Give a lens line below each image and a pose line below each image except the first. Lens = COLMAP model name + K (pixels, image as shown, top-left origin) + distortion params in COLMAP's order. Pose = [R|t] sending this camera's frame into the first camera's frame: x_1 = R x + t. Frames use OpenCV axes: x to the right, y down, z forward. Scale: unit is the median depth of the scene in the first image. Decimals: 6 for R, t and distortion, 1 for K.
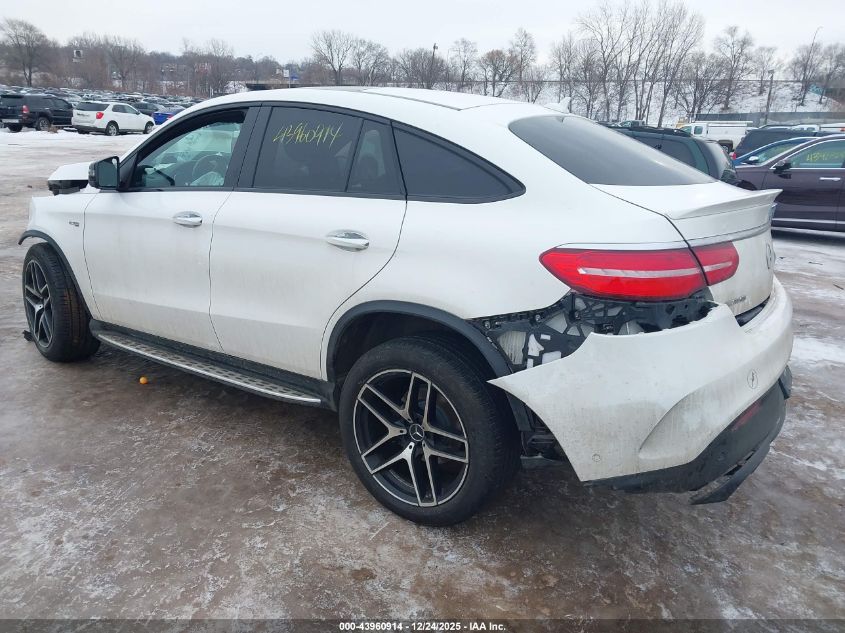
lens RADIAL K [[672.4, 0, 422.5], [0, 672.4, 316.5], [0, 0, 1]] dist [0.007525, 0.010197]
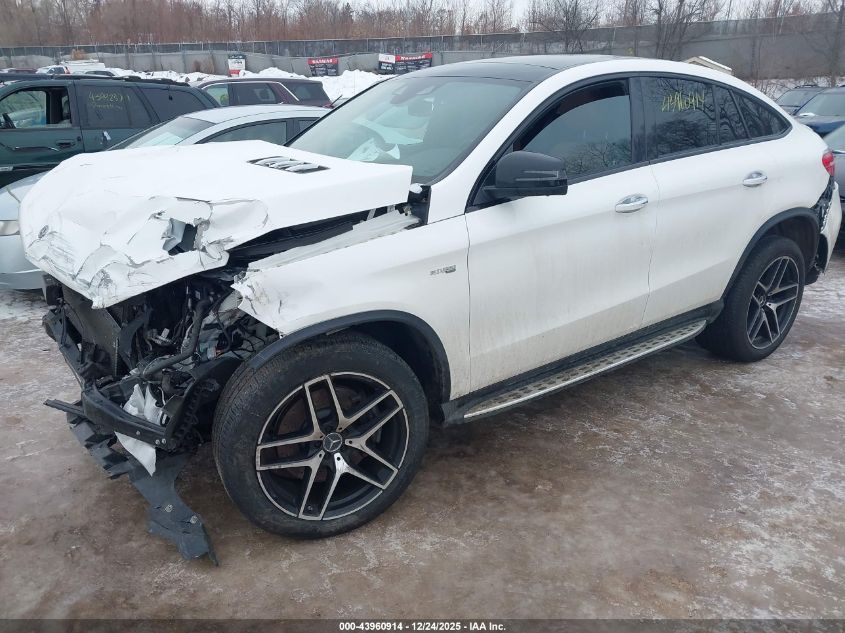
lens RADIAL K [[644.3, 0, 422.5], [0, 644.3, 316.5], [0, 0, 1]] dist [0.007265, 0.002967]
pose [[0.312586, -0.328648, 0.891224, -1.374744], [0.268269, 0.930588, 0.249072, -0.318670], [-0.911220, 0.161232, 0.379055, 1.024201]]
